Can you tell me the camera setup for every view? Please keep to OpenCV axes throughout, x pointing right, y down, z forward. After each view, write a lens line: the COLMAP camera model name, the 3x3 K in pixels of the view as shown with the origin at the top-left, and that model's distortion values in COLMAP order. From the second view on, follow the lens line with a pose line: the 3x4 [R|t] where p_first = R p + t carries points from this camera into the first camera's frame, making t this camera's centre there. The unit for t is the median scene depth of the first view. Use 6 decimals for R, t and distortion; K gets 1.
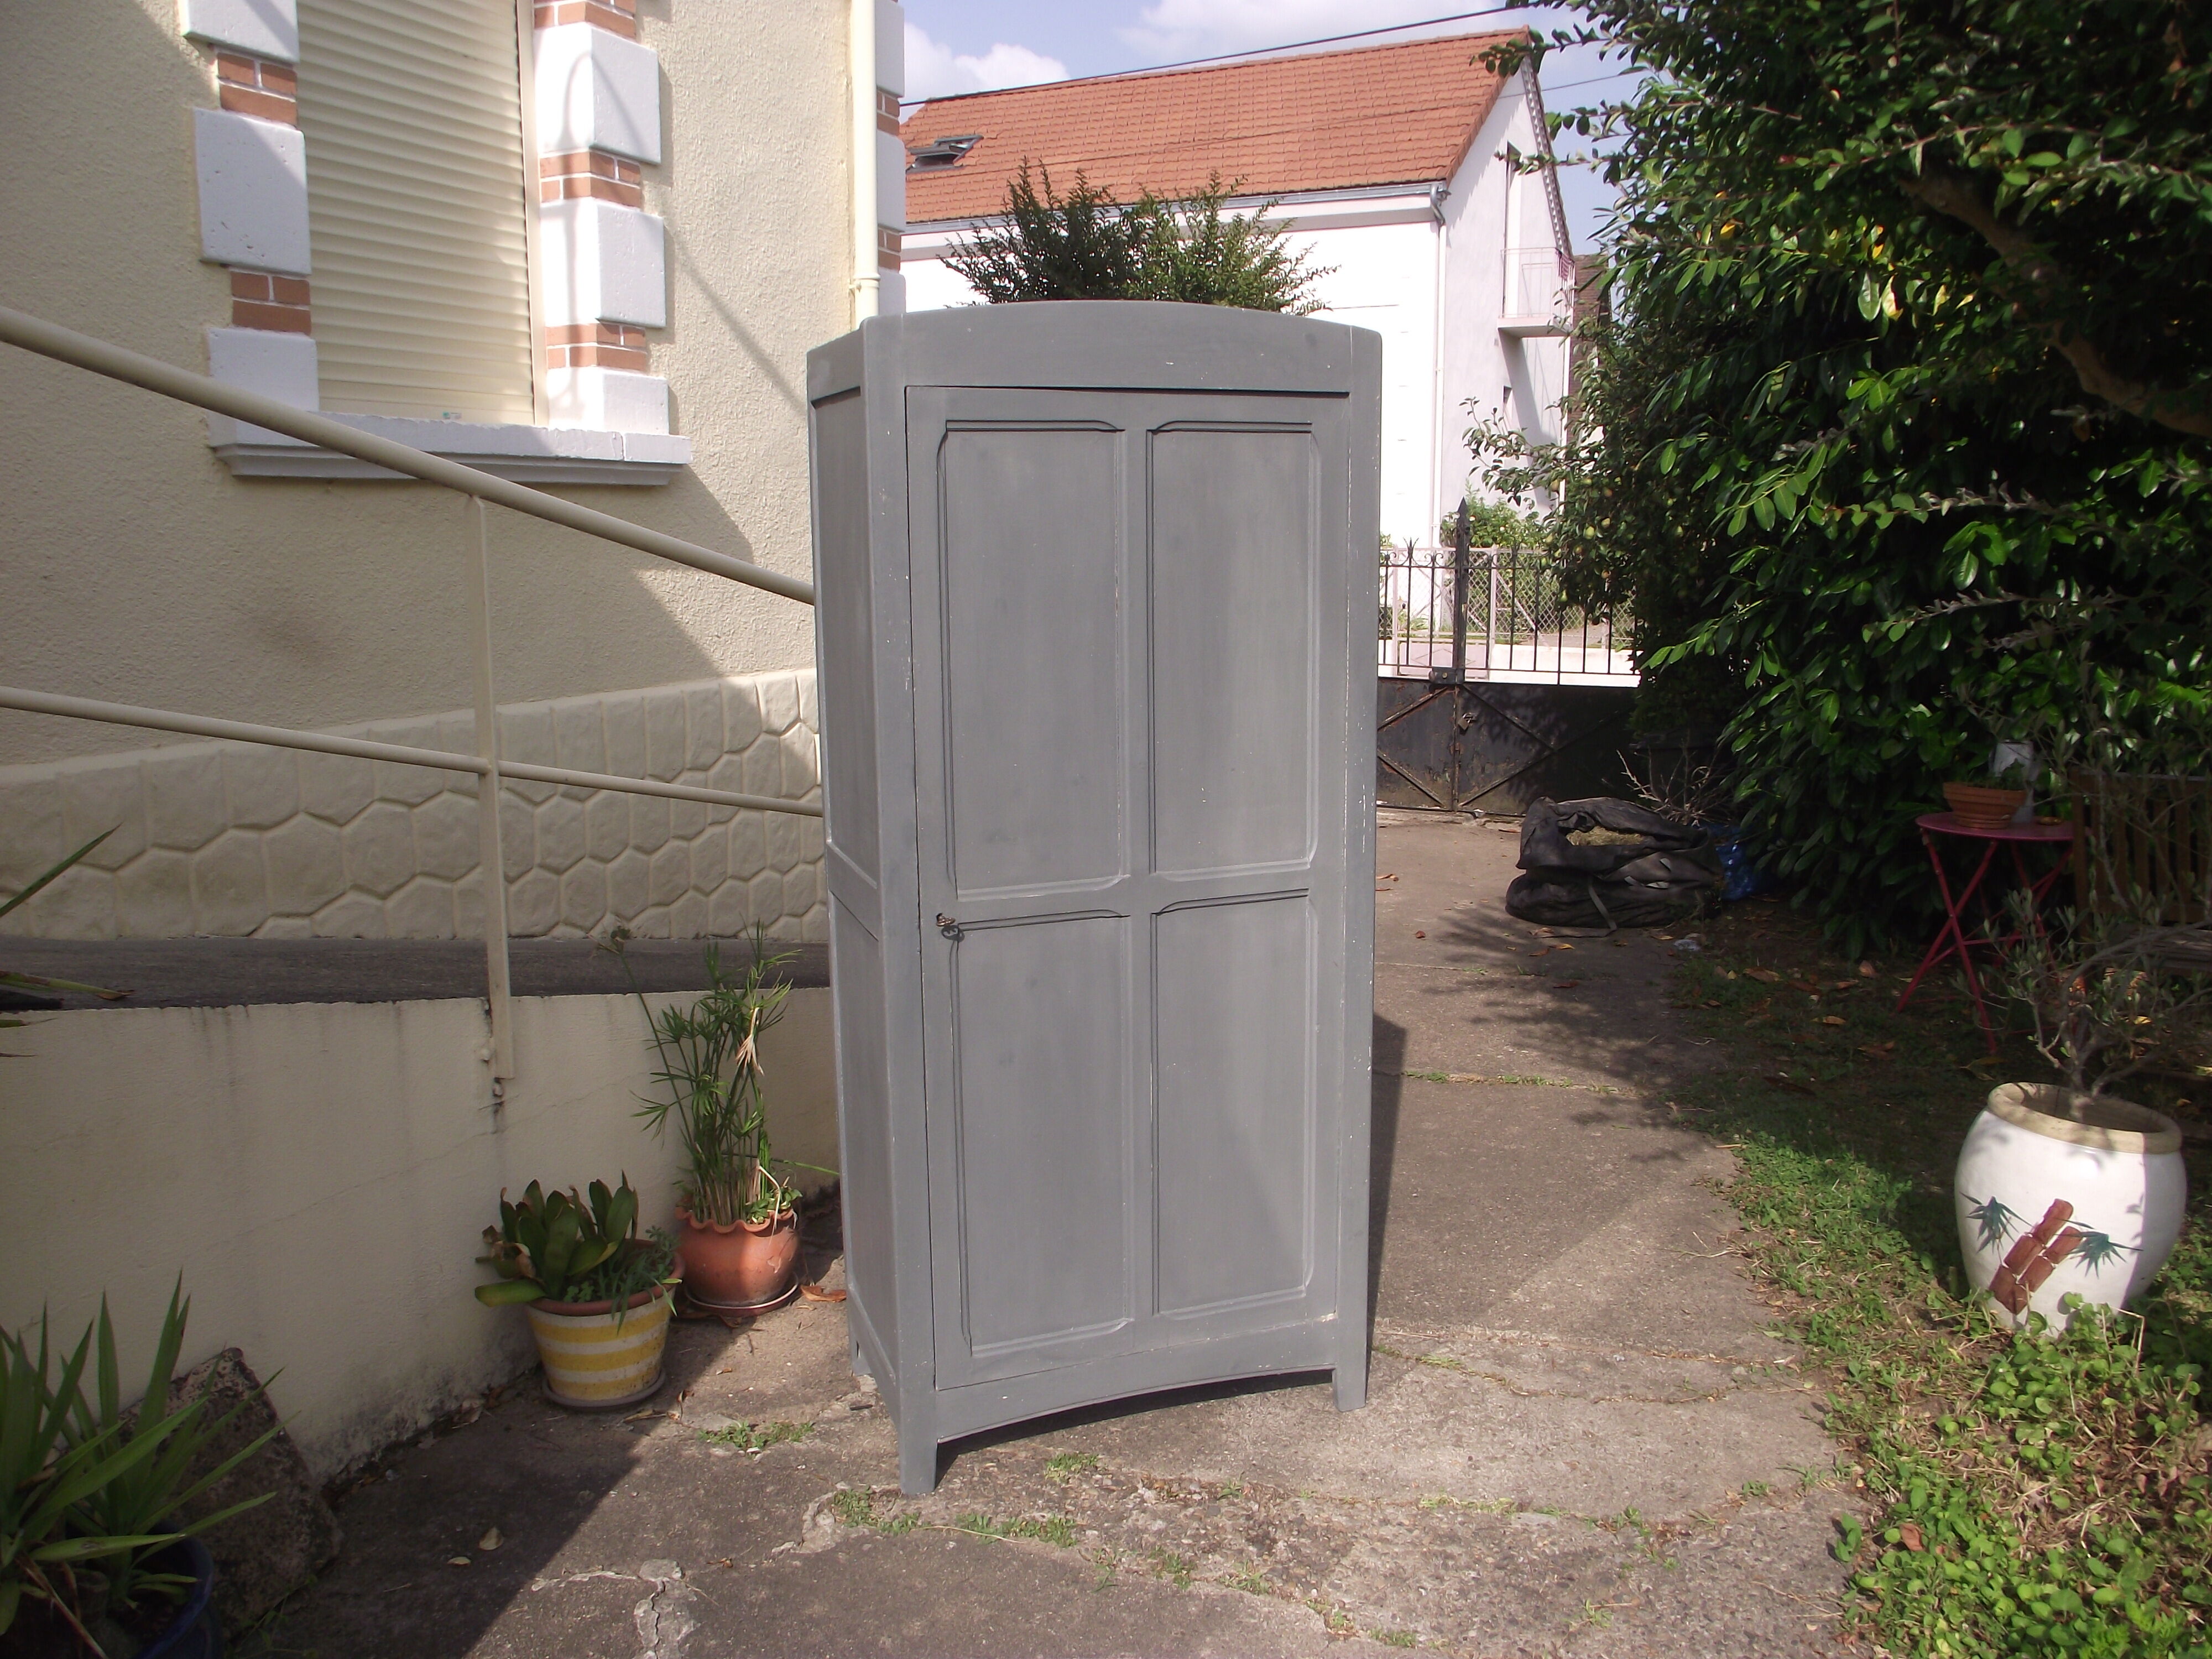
lens RADIAL K [[1754.8, 0, 1099.8], [0, 1754.8, 850.0], [0, 0, 1]] dist [-0.072430, 0.036600]
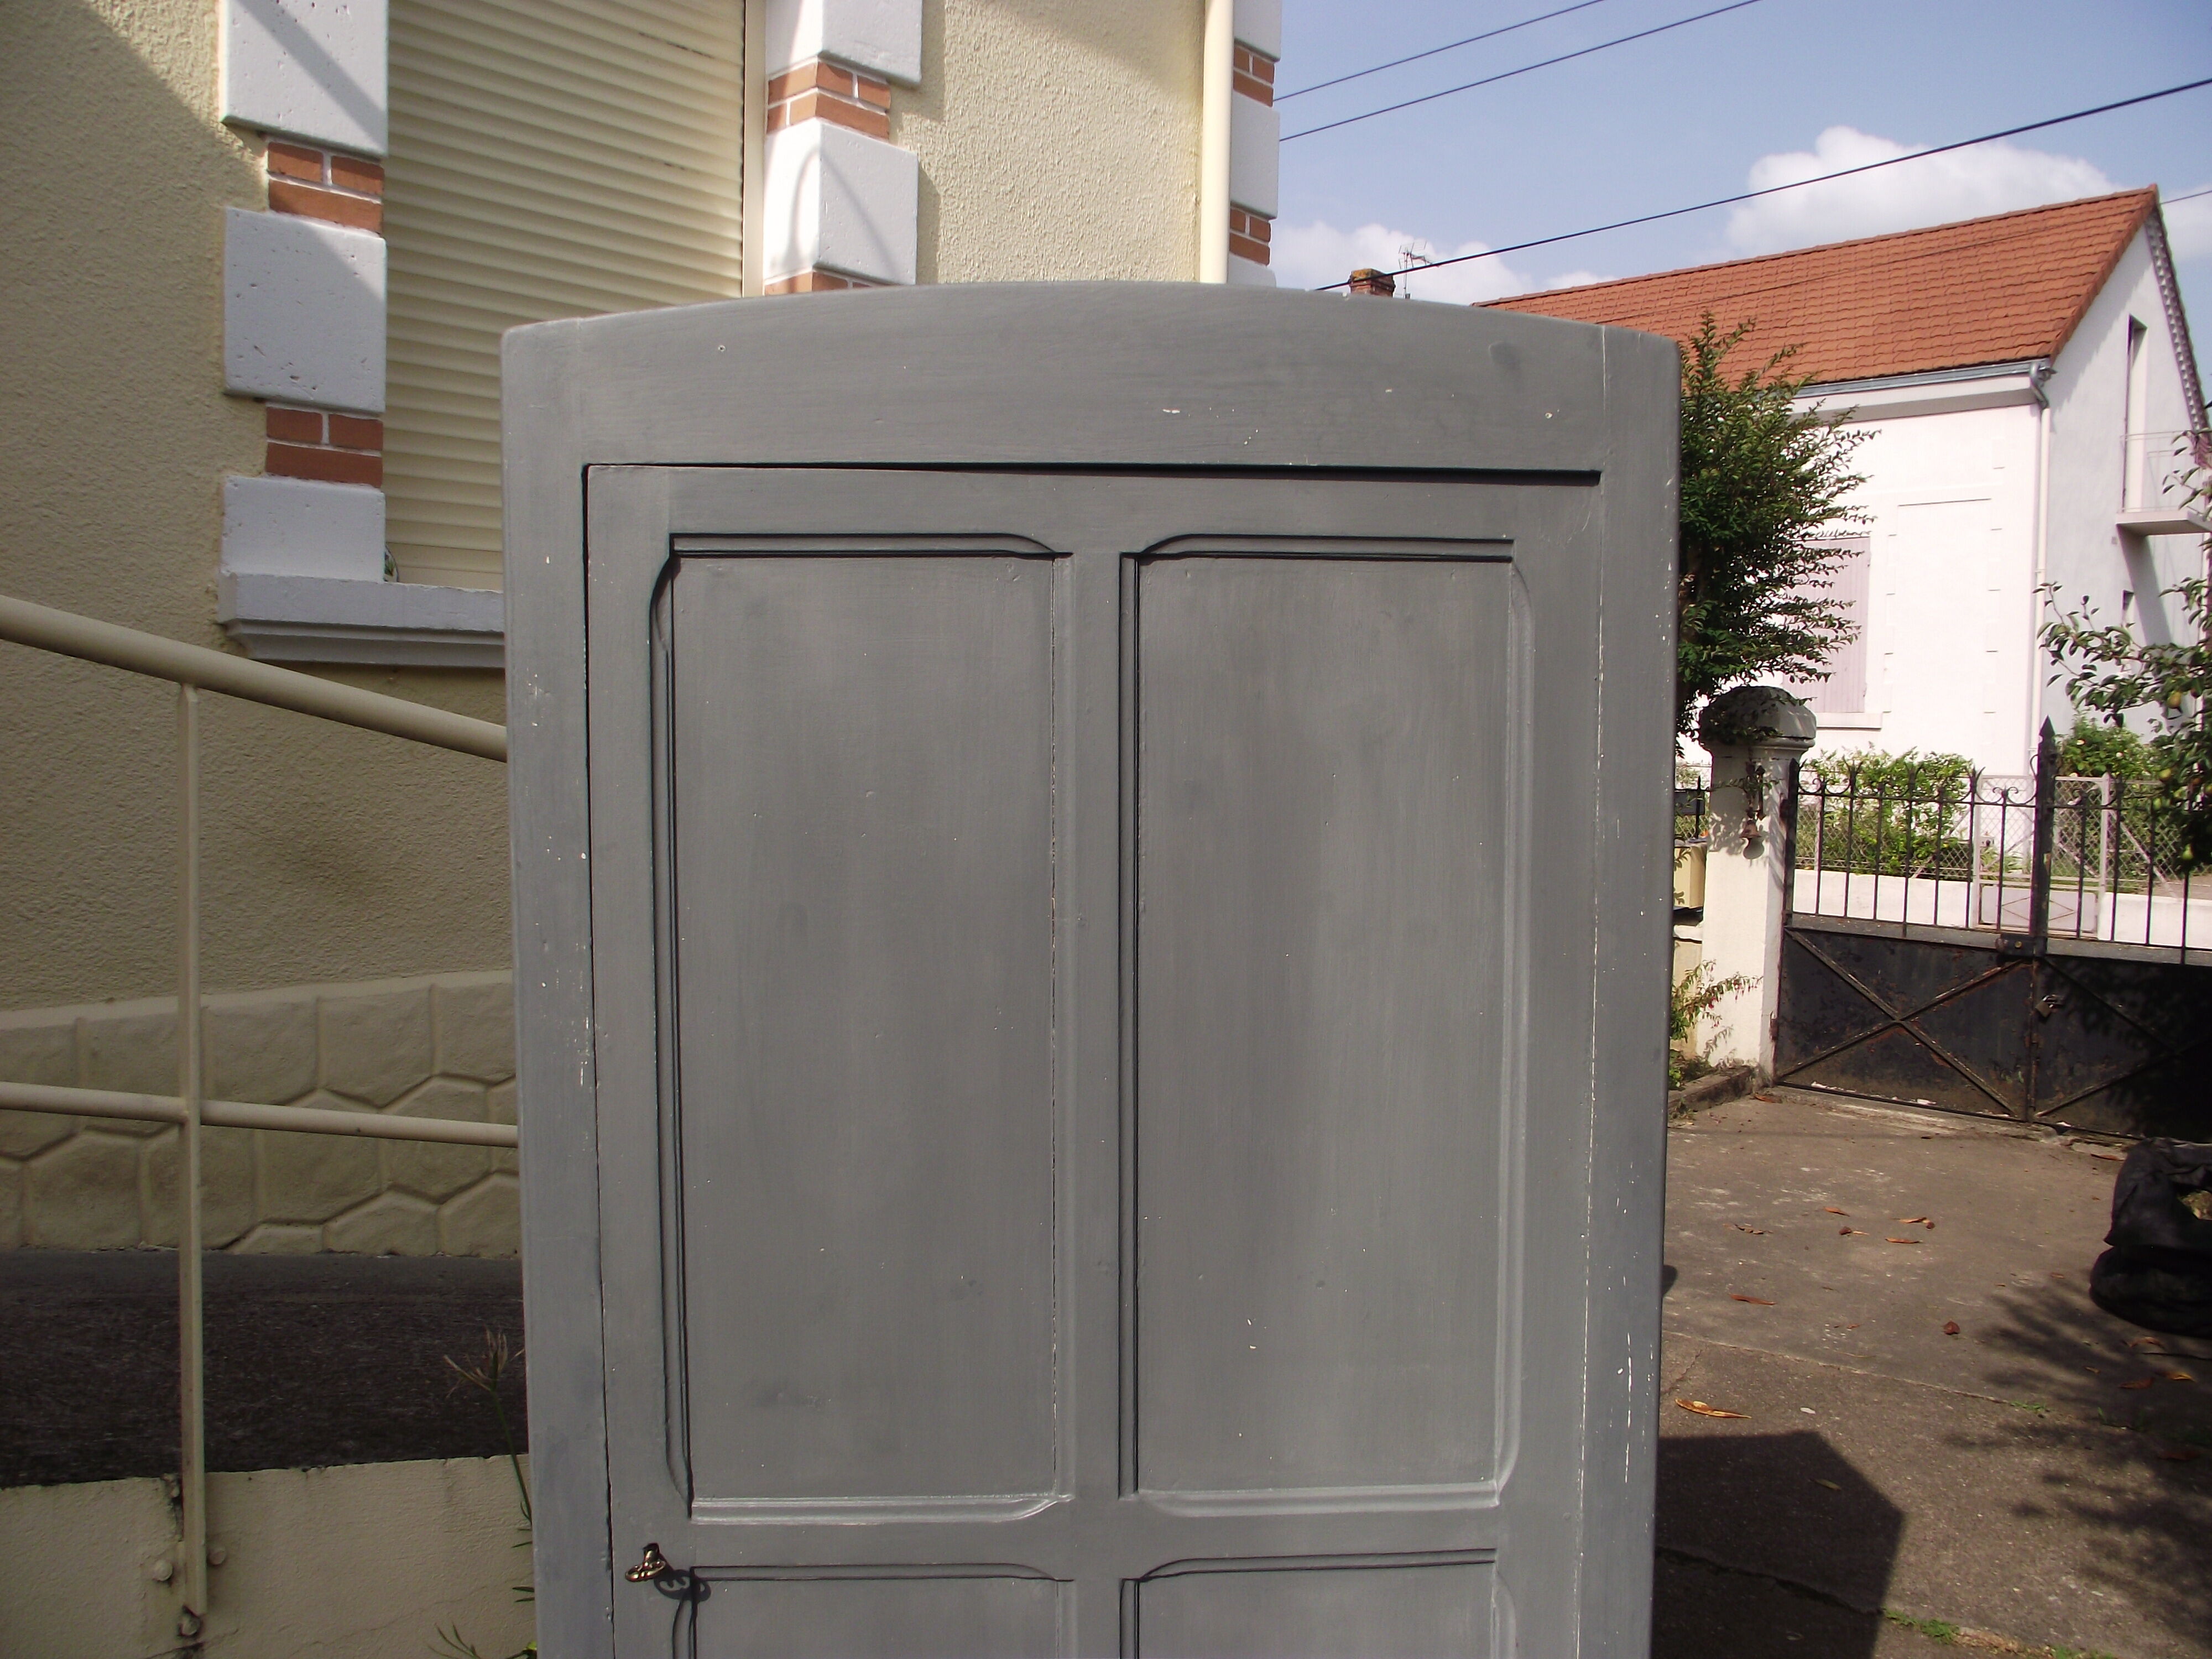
lens RADIAL K [[1754.8, 0, 1104.9], [0, 1754.8, 837.4], [0, 0, 1]] dist [-0.072430, 0.036600]
pose [[0.950911, 0.034402, -0.307545, 0.112516], [-0.072543, 0.990891, -0.113458, -0.075082], [0.300841, 0.130199, 0.944745, 0.378862]]
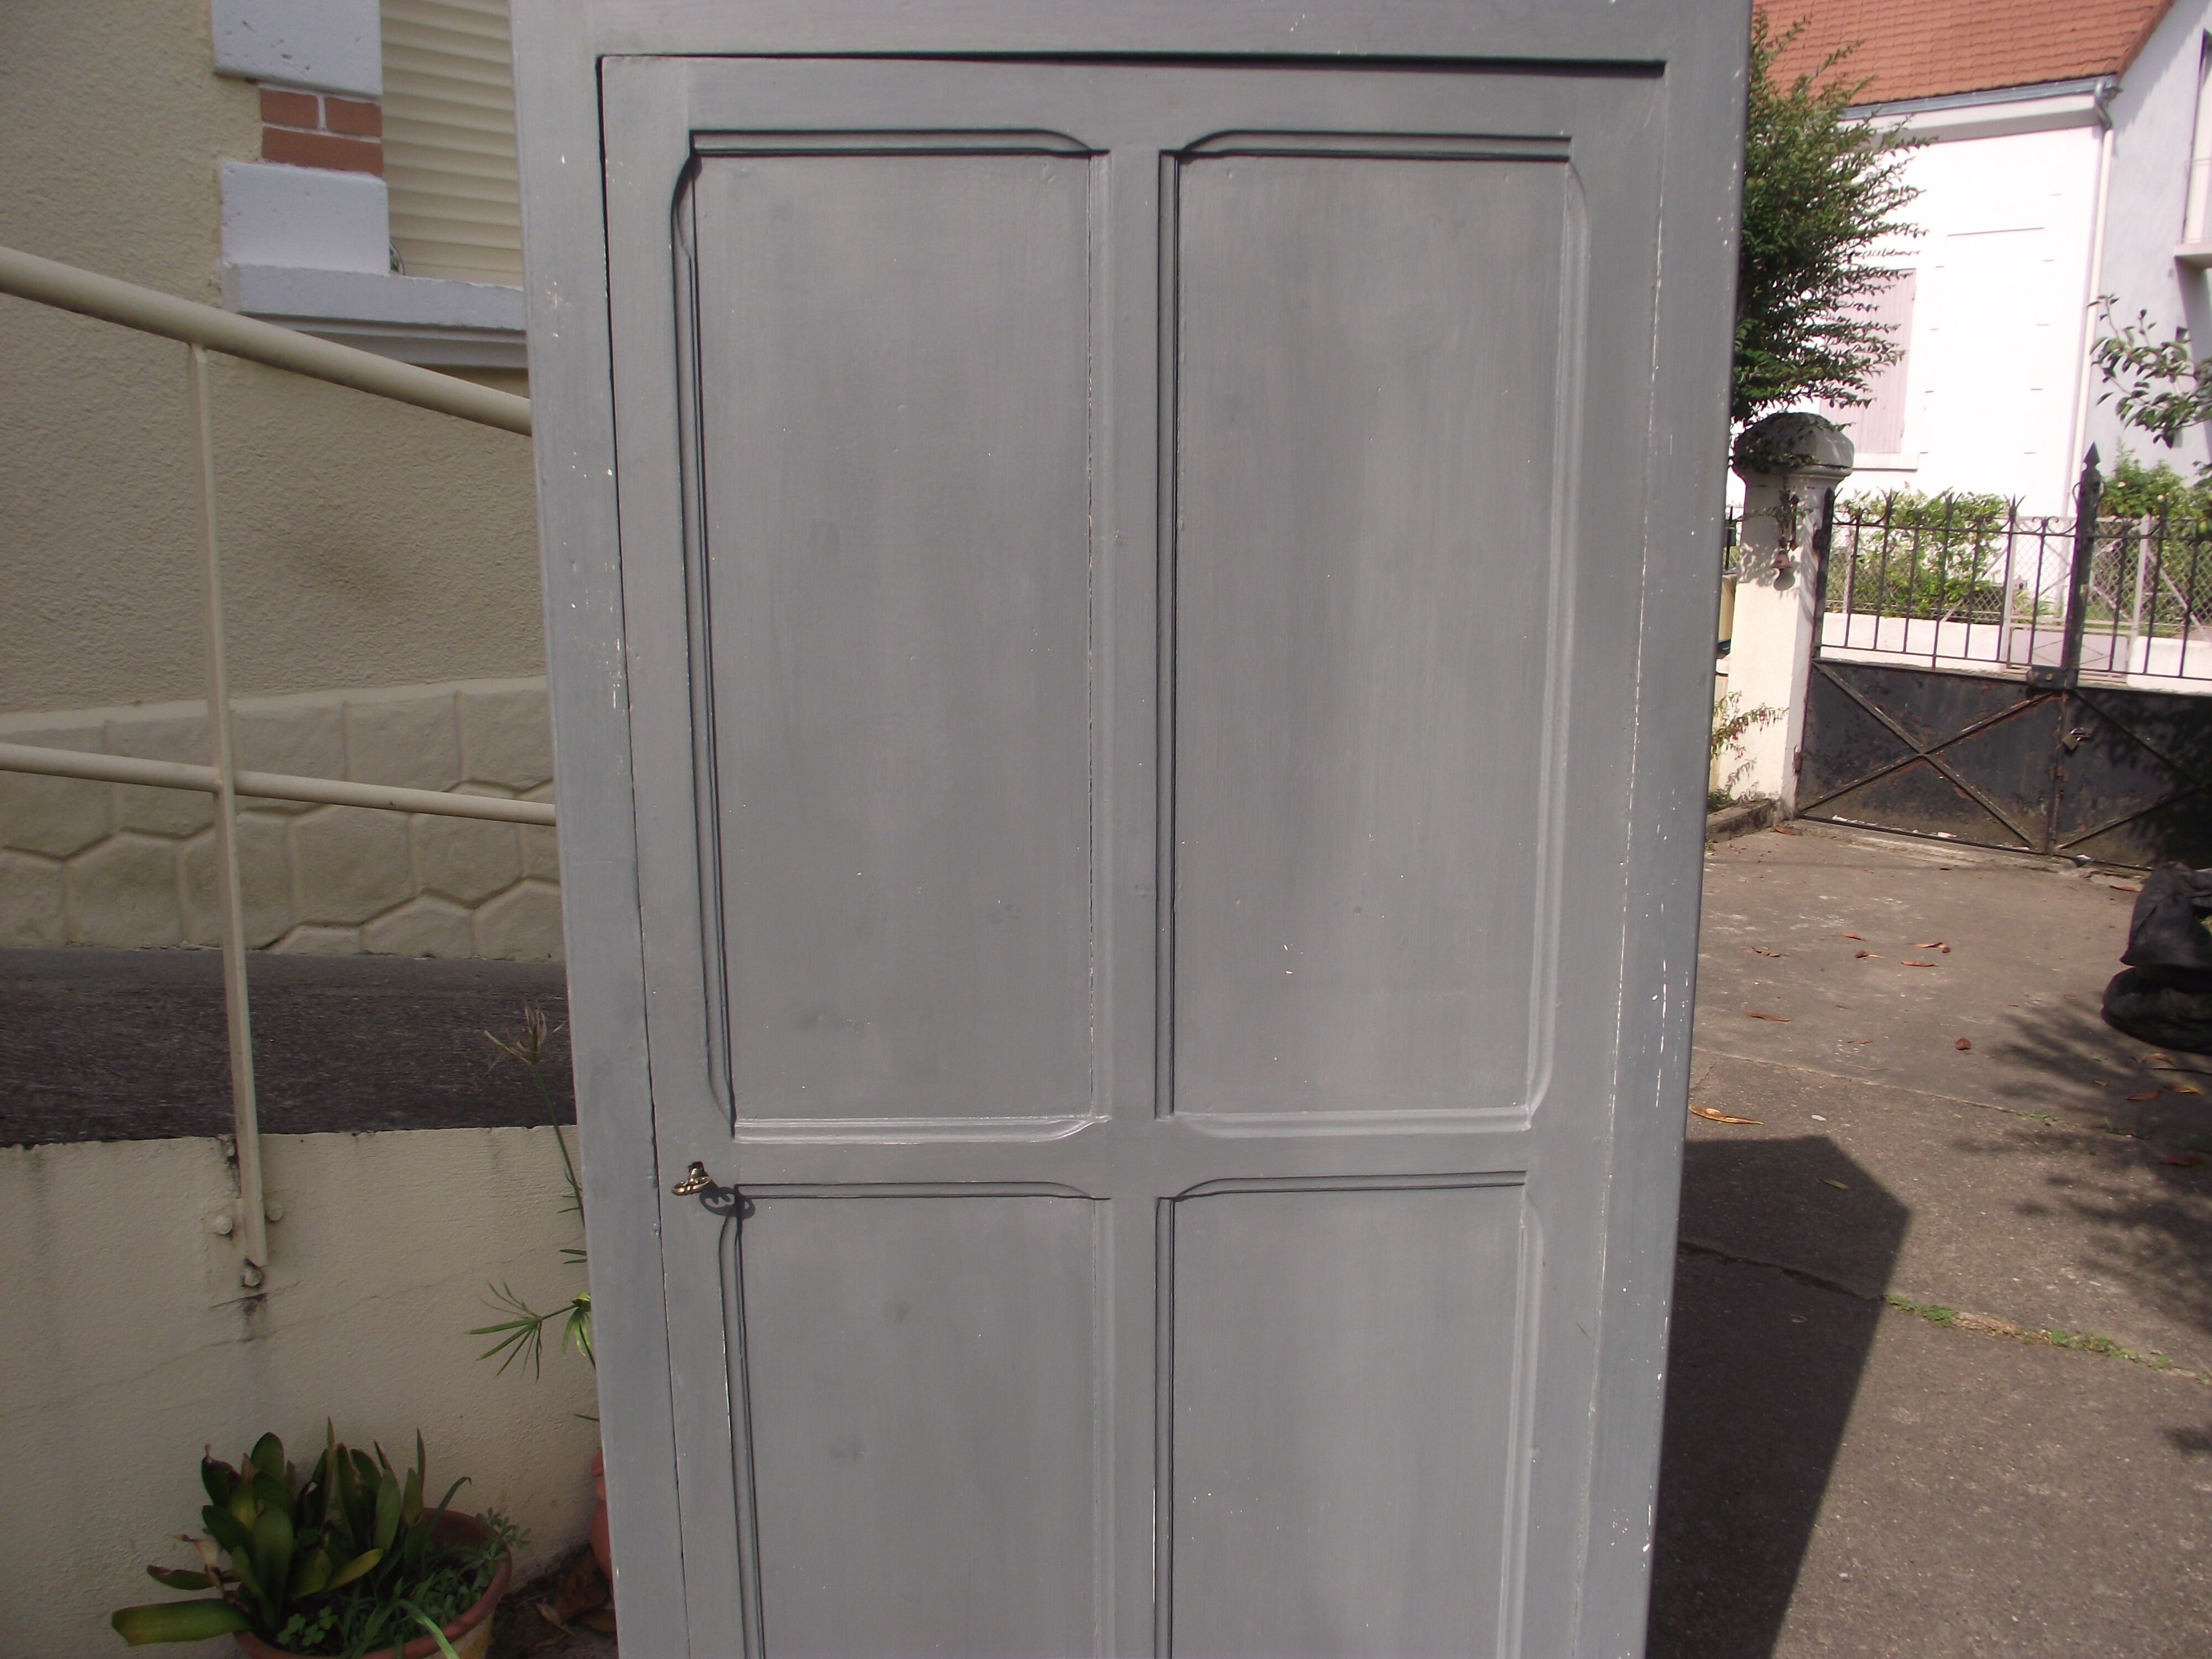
lens RADIAL K [[1754.8, 0, 1101.0], [0, 1754.8, 819.0], [0, 0, 1]] dist [-0.072430, 0.036600]
pose [[0.946908, 0.074475, -0.312759, 0.109162], [-0.072472, 0.997207, 0.018042, -0.051817], [0.313229, 0.005583, 0.949661, 0.384027]]
